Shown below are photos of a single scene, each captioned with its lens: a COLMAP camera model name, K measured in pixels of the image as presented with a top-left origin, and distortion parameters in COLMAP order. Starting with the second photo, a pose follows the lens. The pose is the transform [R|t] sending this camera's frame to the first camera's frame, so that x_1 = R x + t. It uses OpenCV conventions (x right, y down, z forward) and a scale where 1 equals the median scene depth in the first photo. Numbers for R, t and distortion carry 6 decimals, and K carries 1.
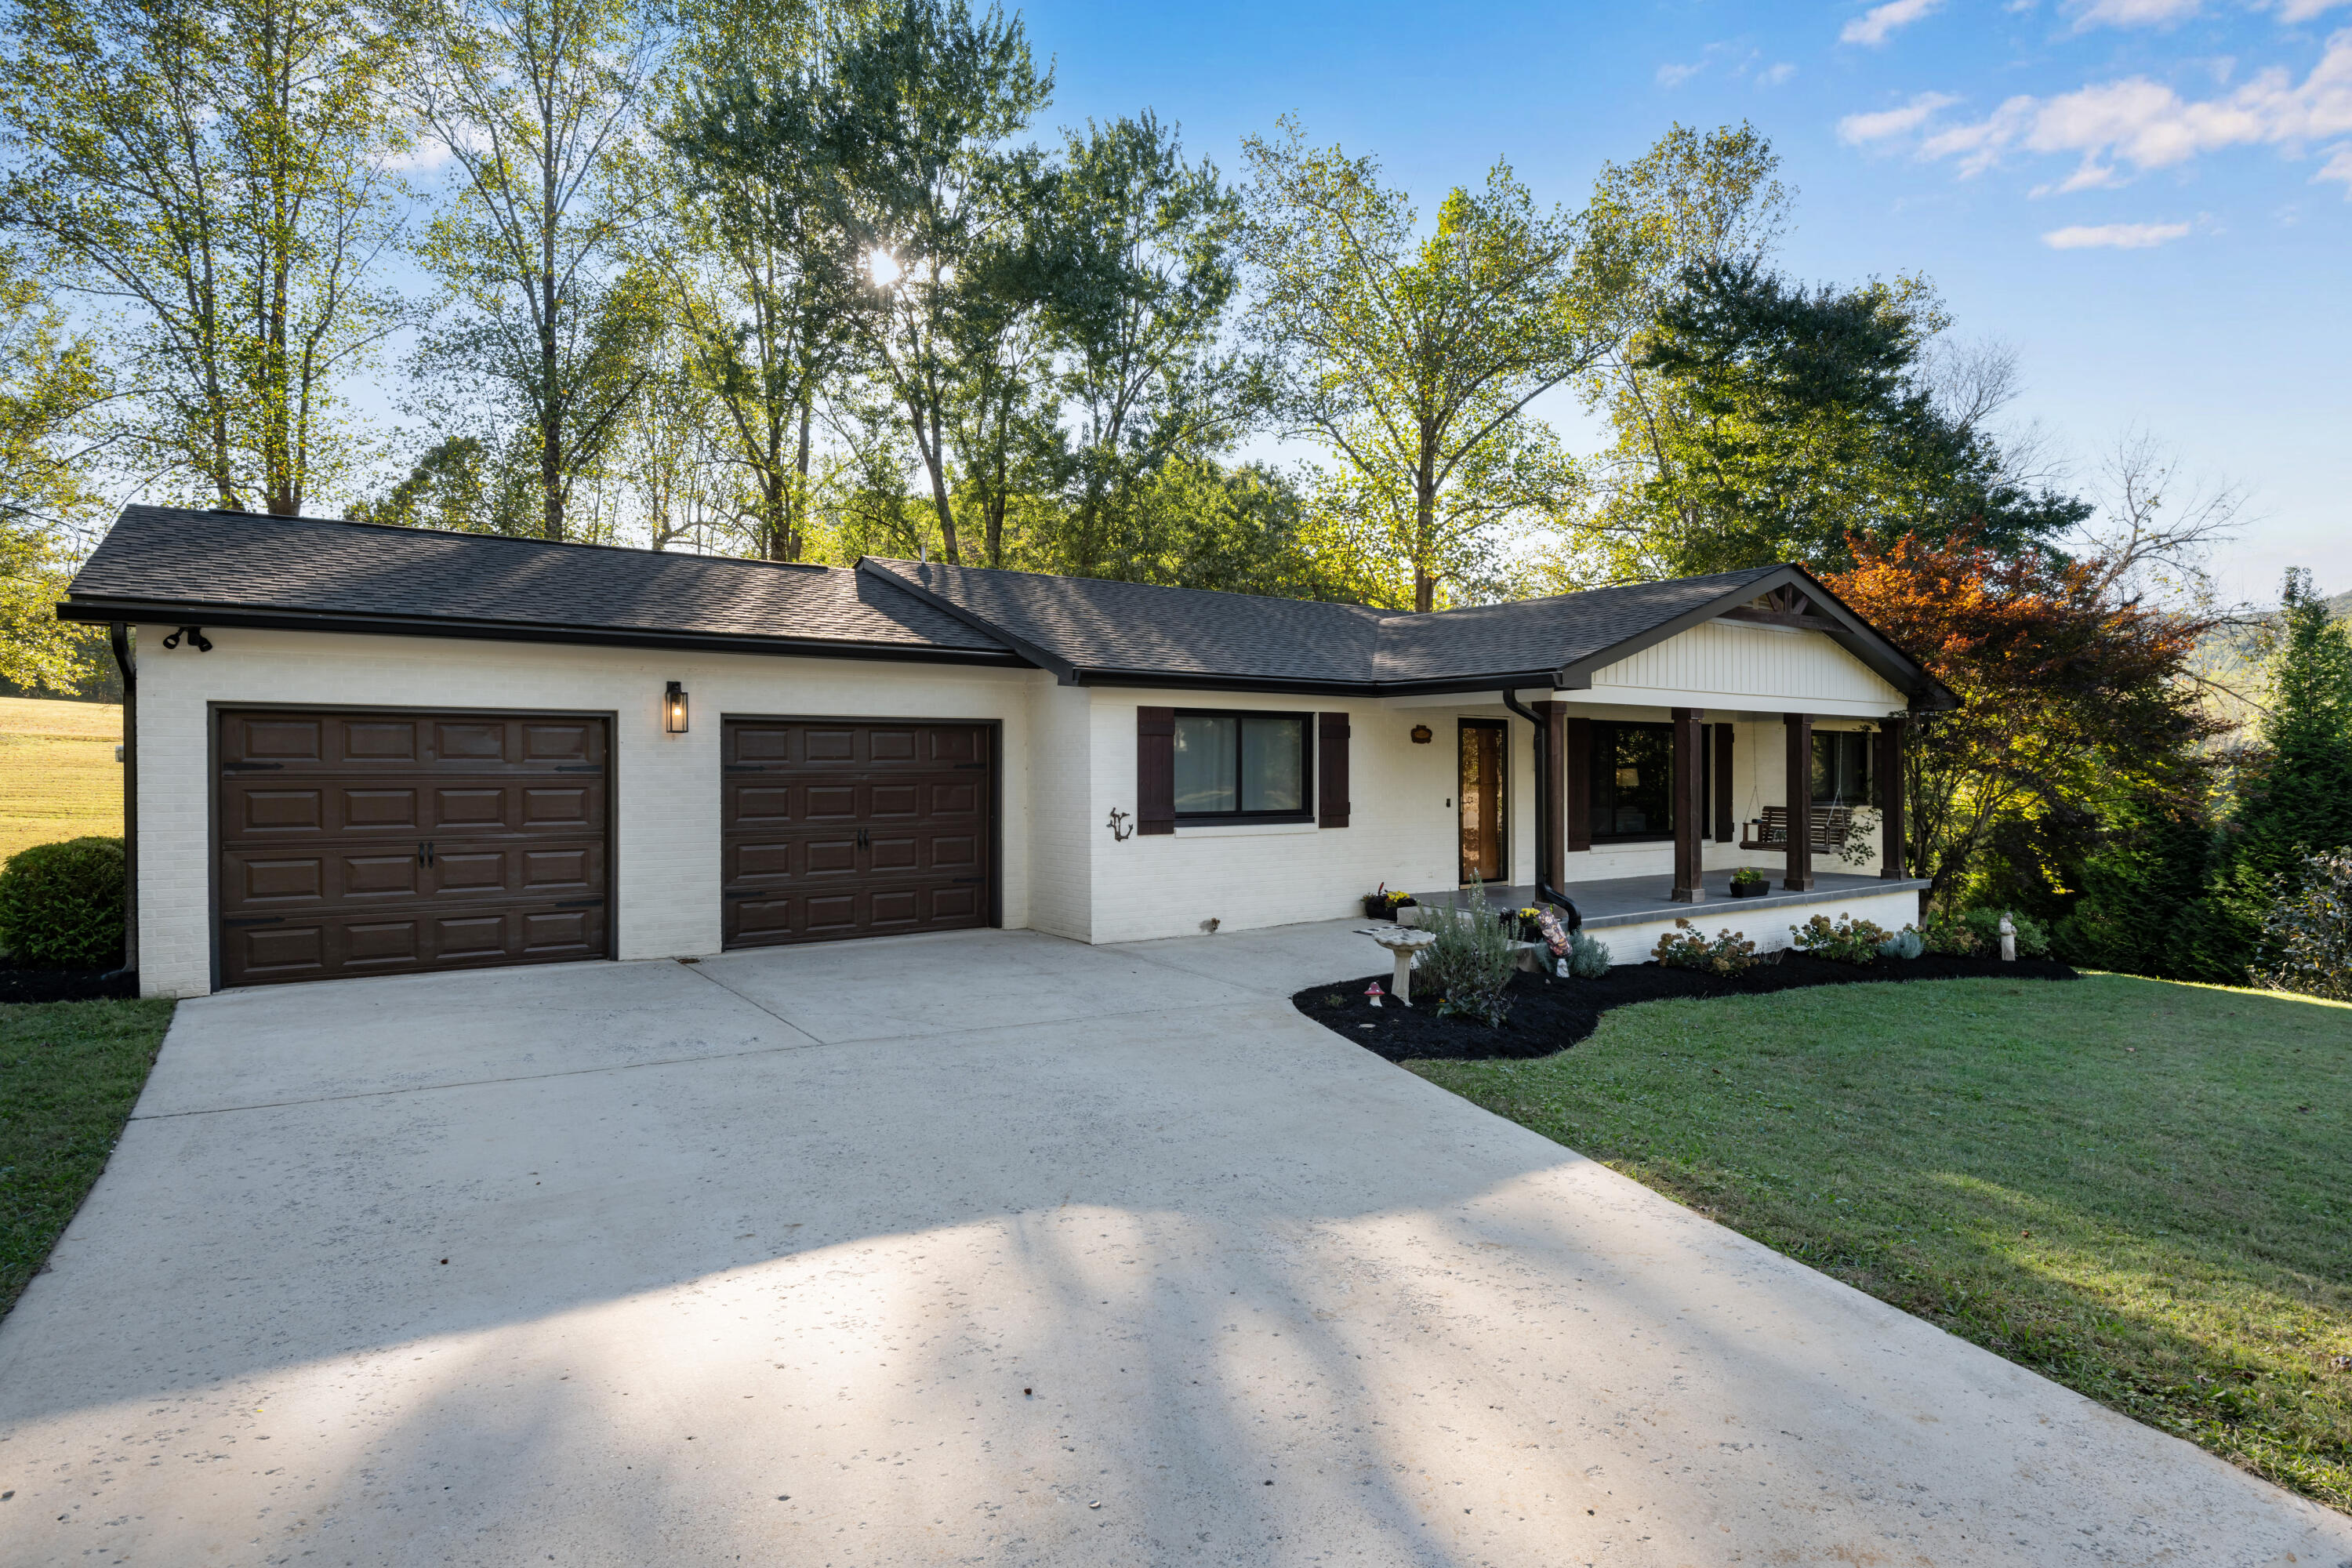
lens RADIAL K [[1249.1, 0, 1173.4], [0, 1249.1, 773.6], [0, 0, 1]] dist [-0.013621, -0.001808]
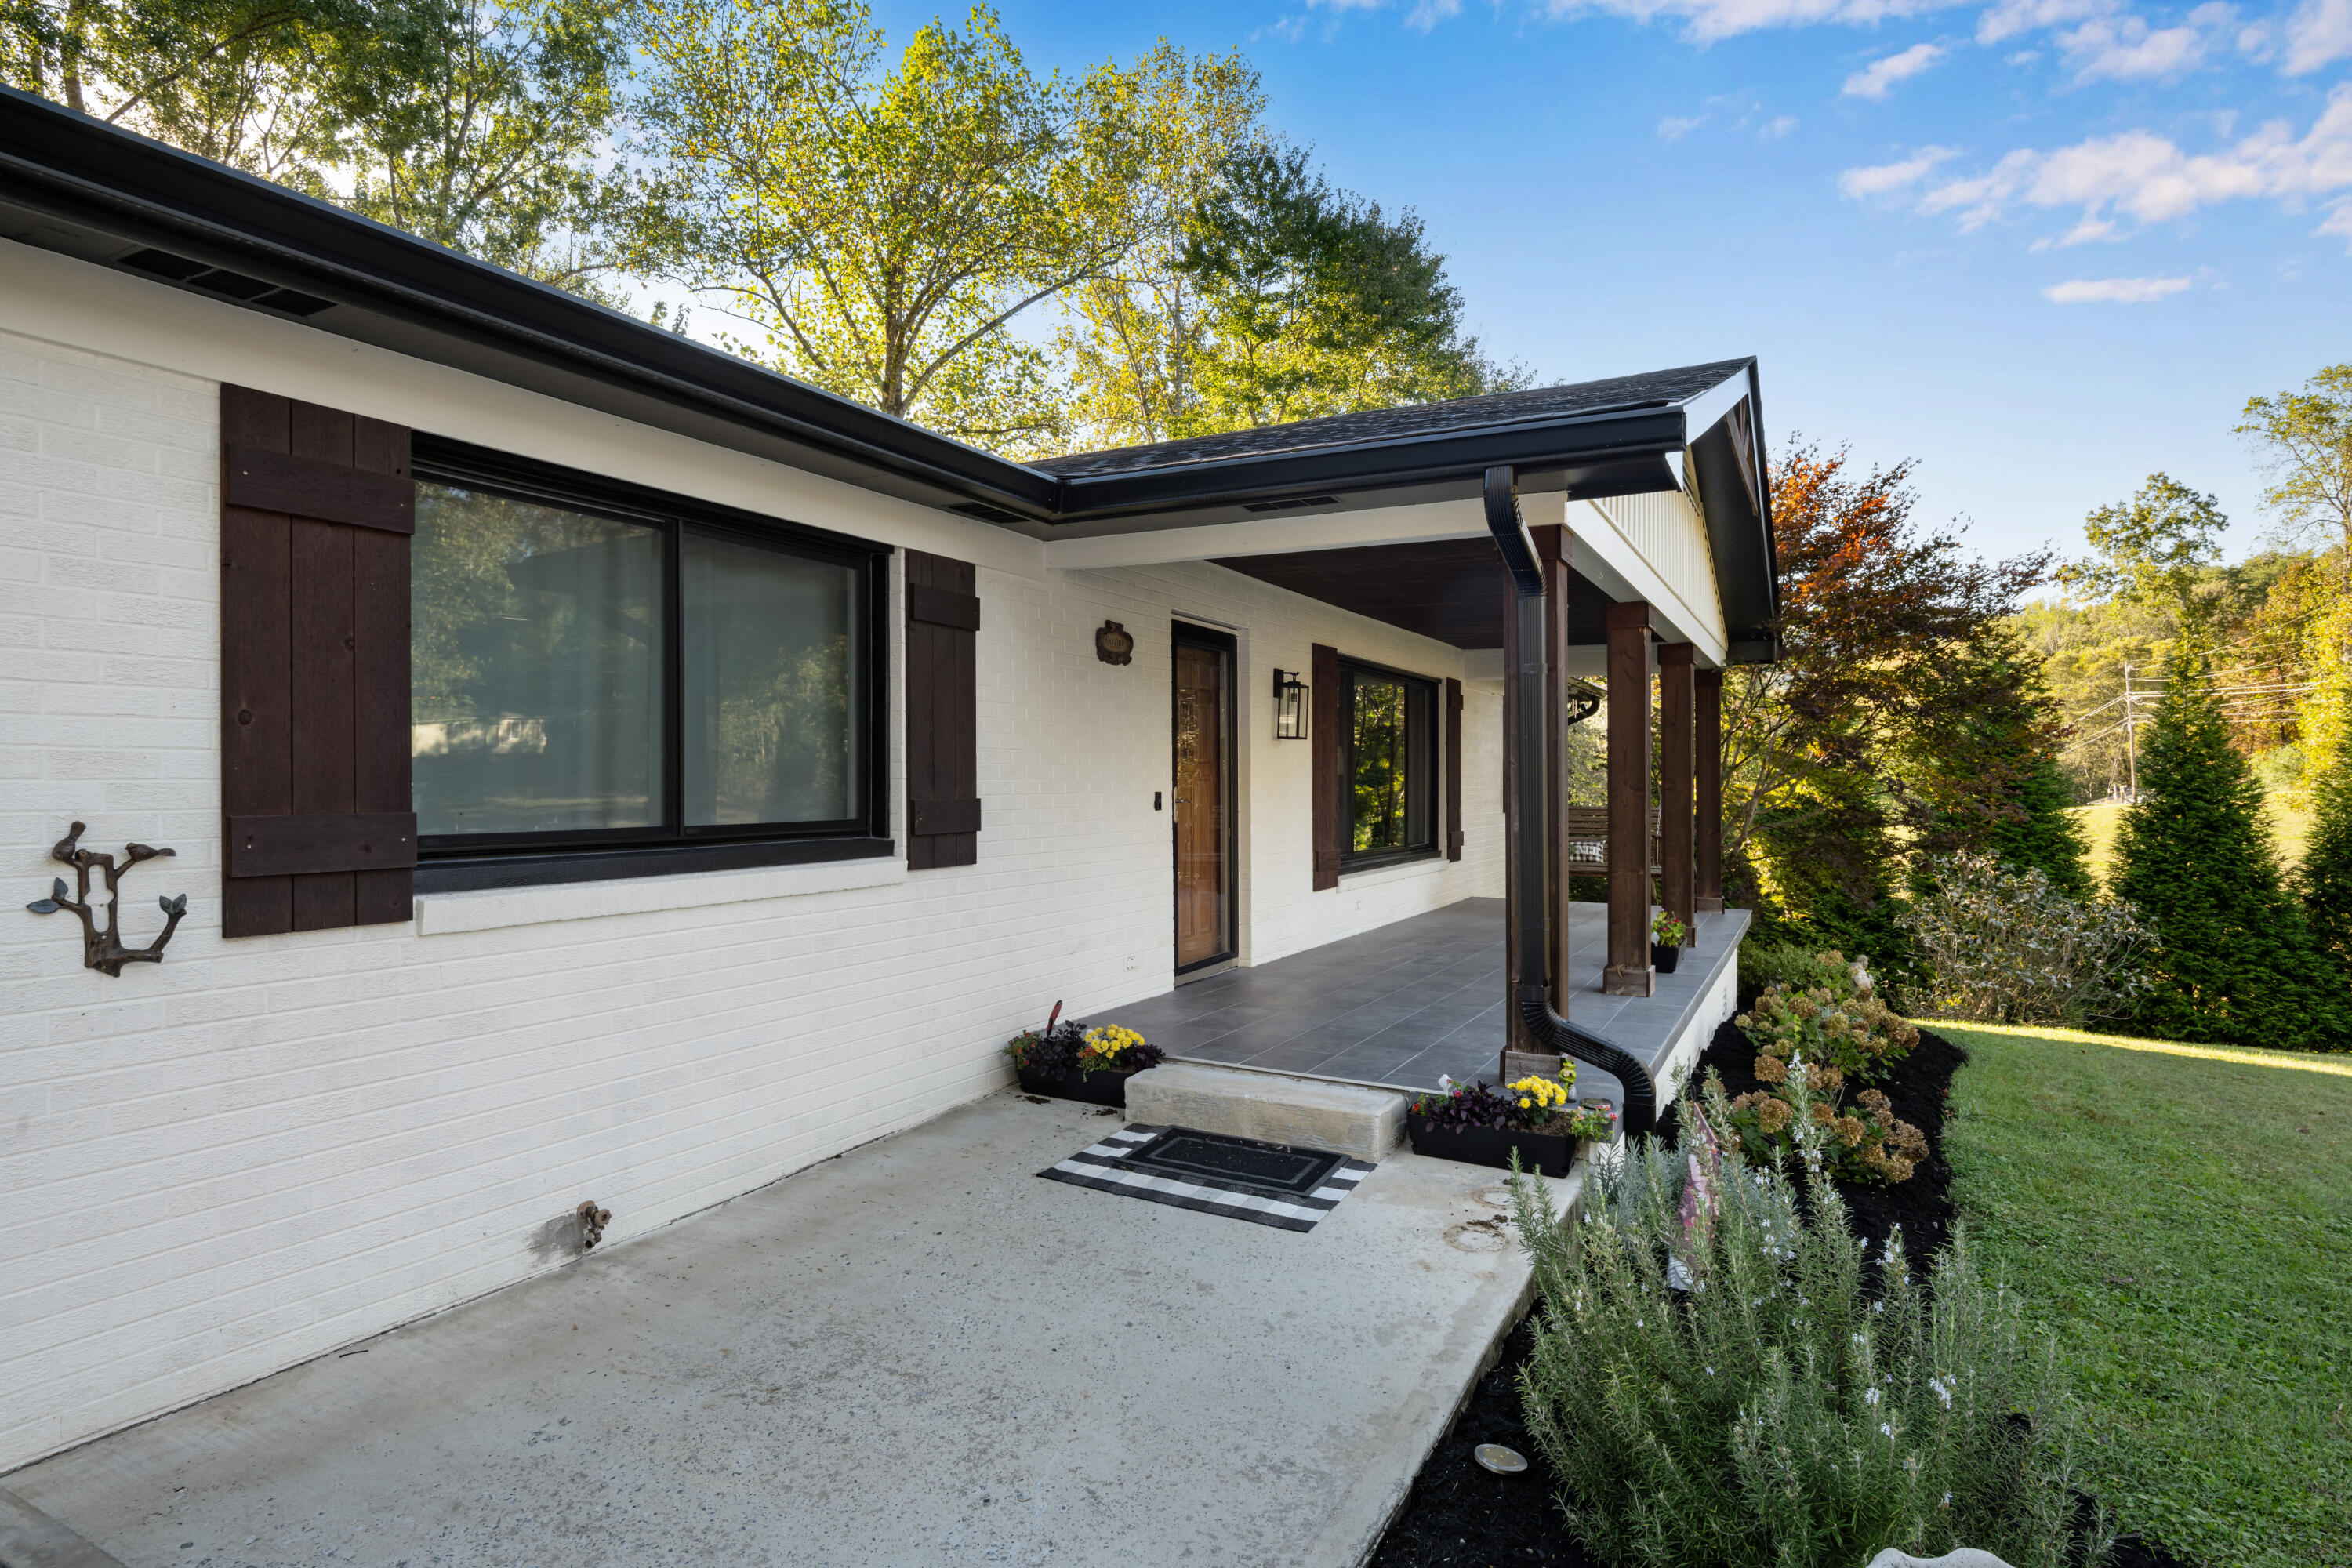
lens RADIAL K [[1249.1, 0, 1170.6], [0, 1249.1, 805.3], [0, 0, 1]] dist [-0.013621, -0.001808]
pose [[0.894035, -0.008292, 0.447921, 0.021322], [0.000558, 0.999849, 0.017395, 0.016936], [-0.447998, -0.015302, 0.893904, 0.587551]]
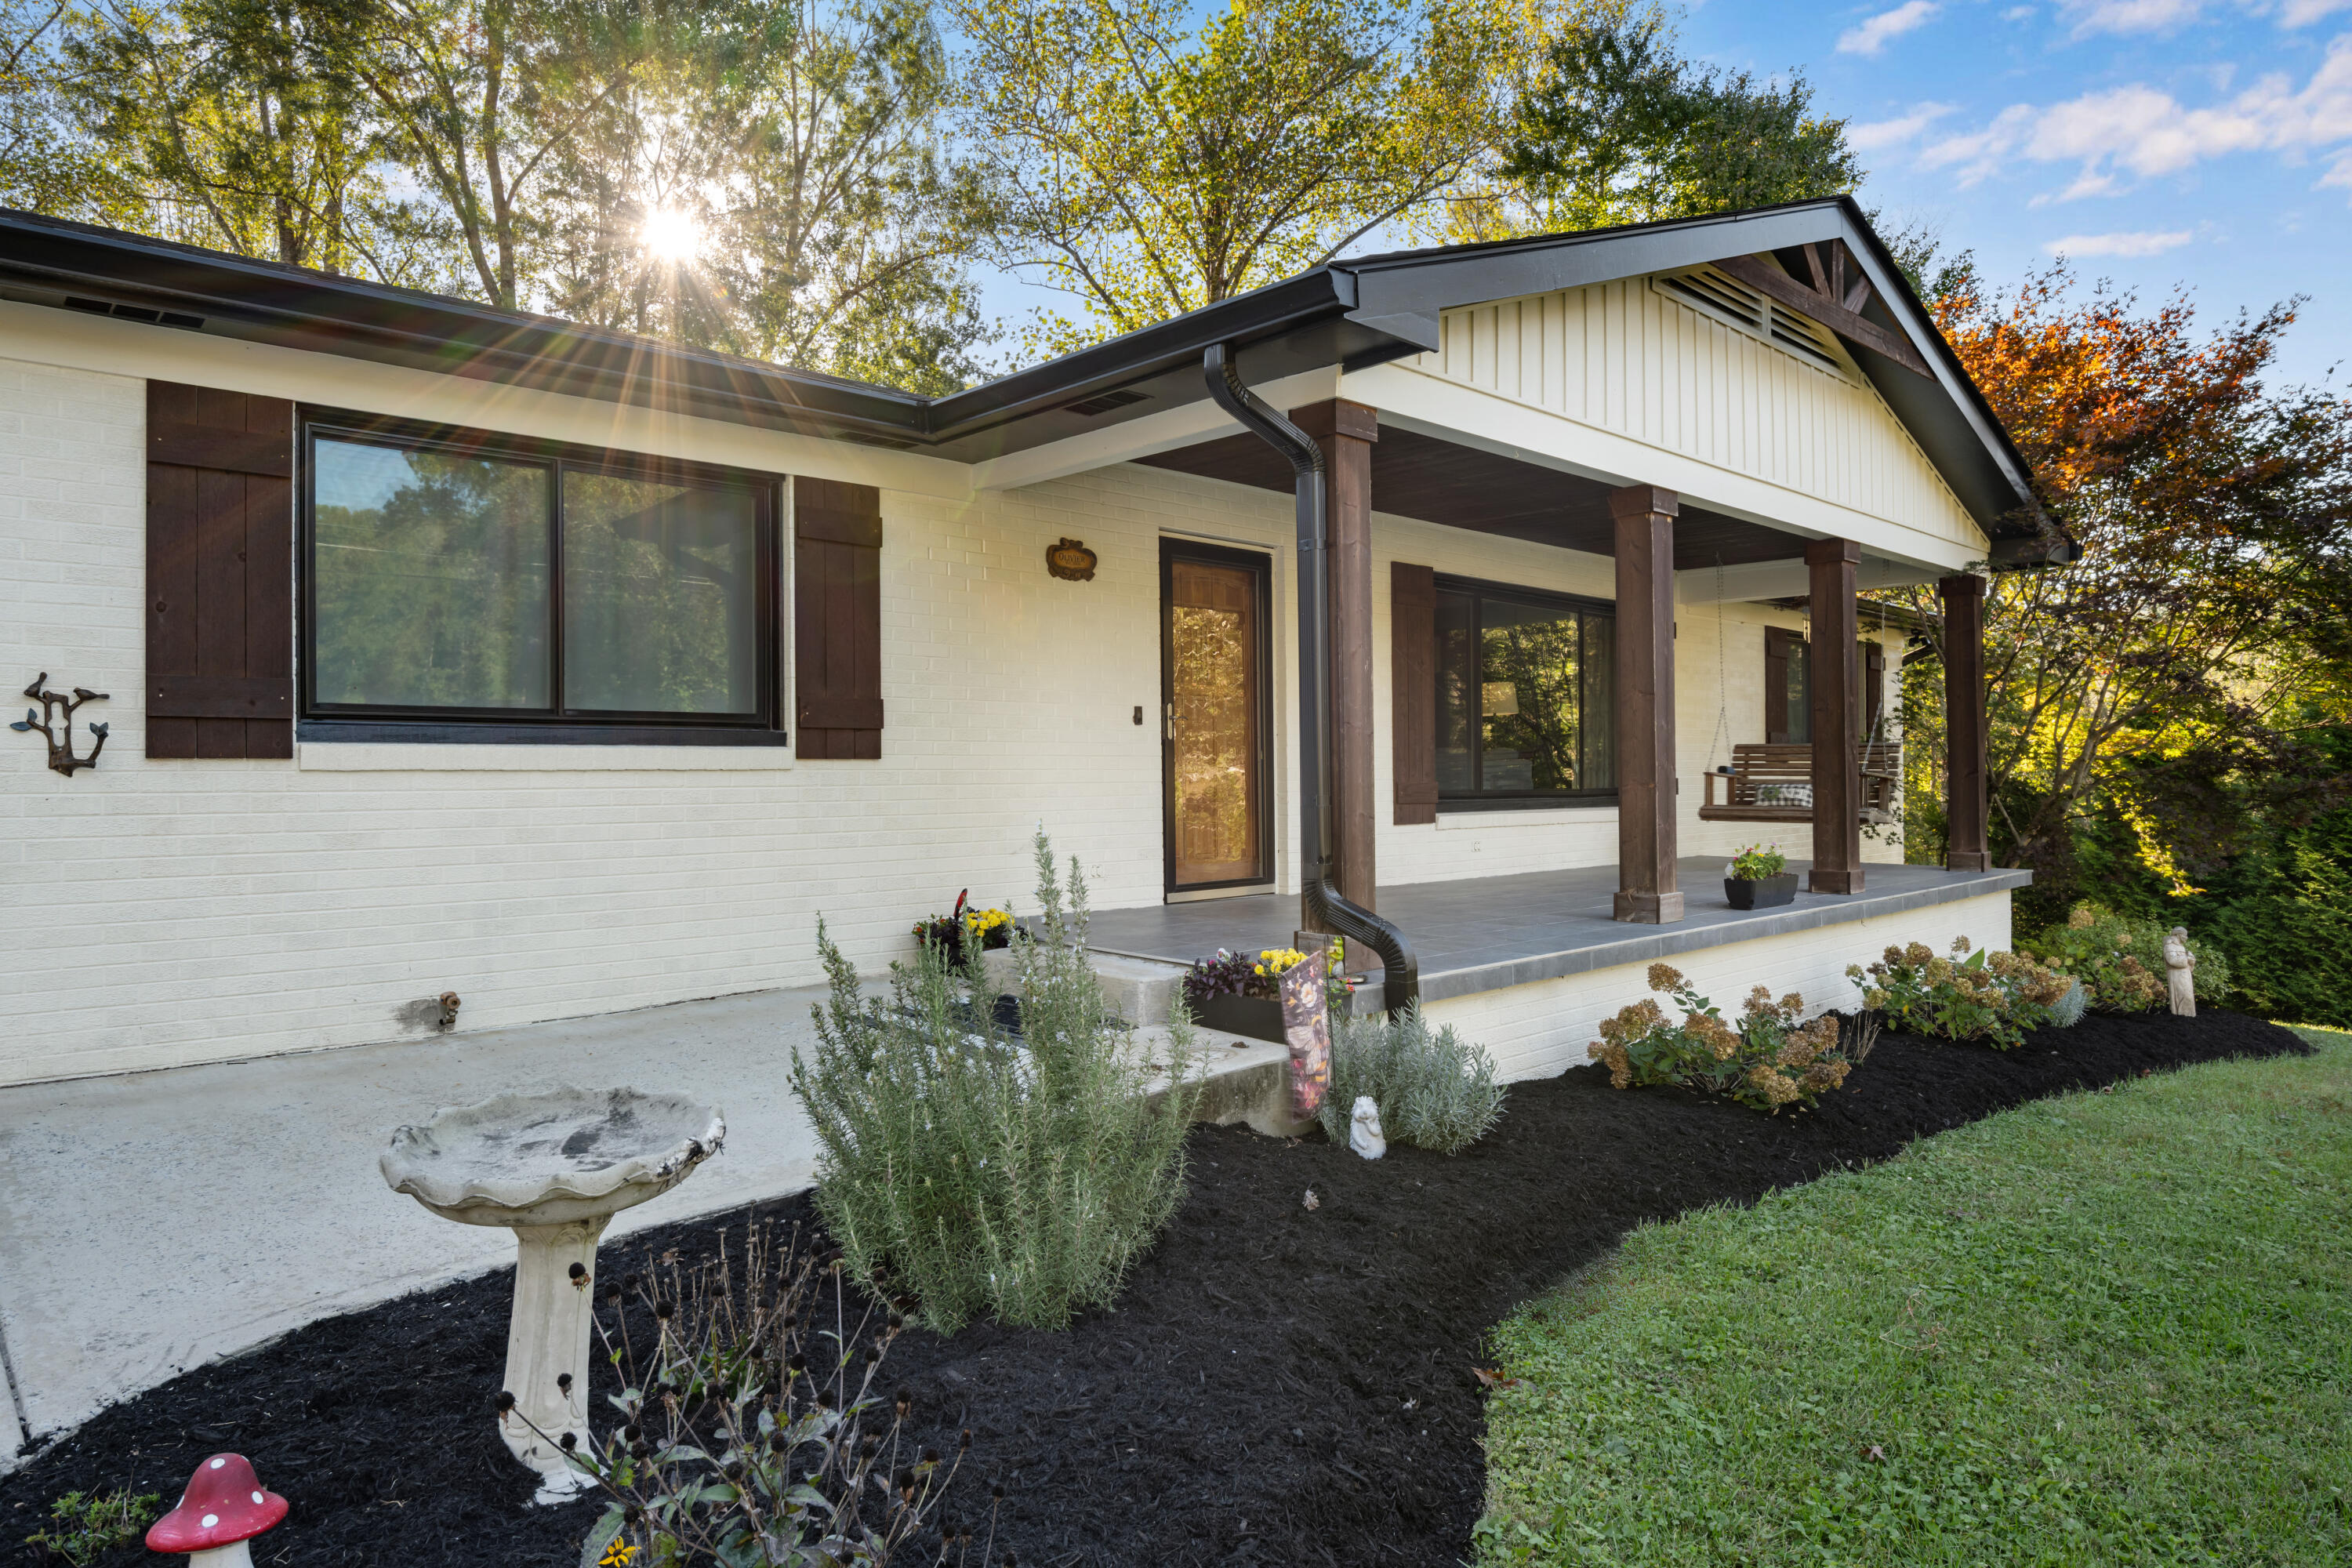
lens RADIAL K [[1393.2, 0, 1167.1], [0, 1393.2, 784.8], [0, 0, 1]] dist [-0.015479, -0.004956]
pose [[0.990827, -0.007201, 0.134944, 0.160109], [0.006770, 0.999970, 0.003657, 0.046678], [-0.134966, -0.002710, 0.990846, 0.486180]]
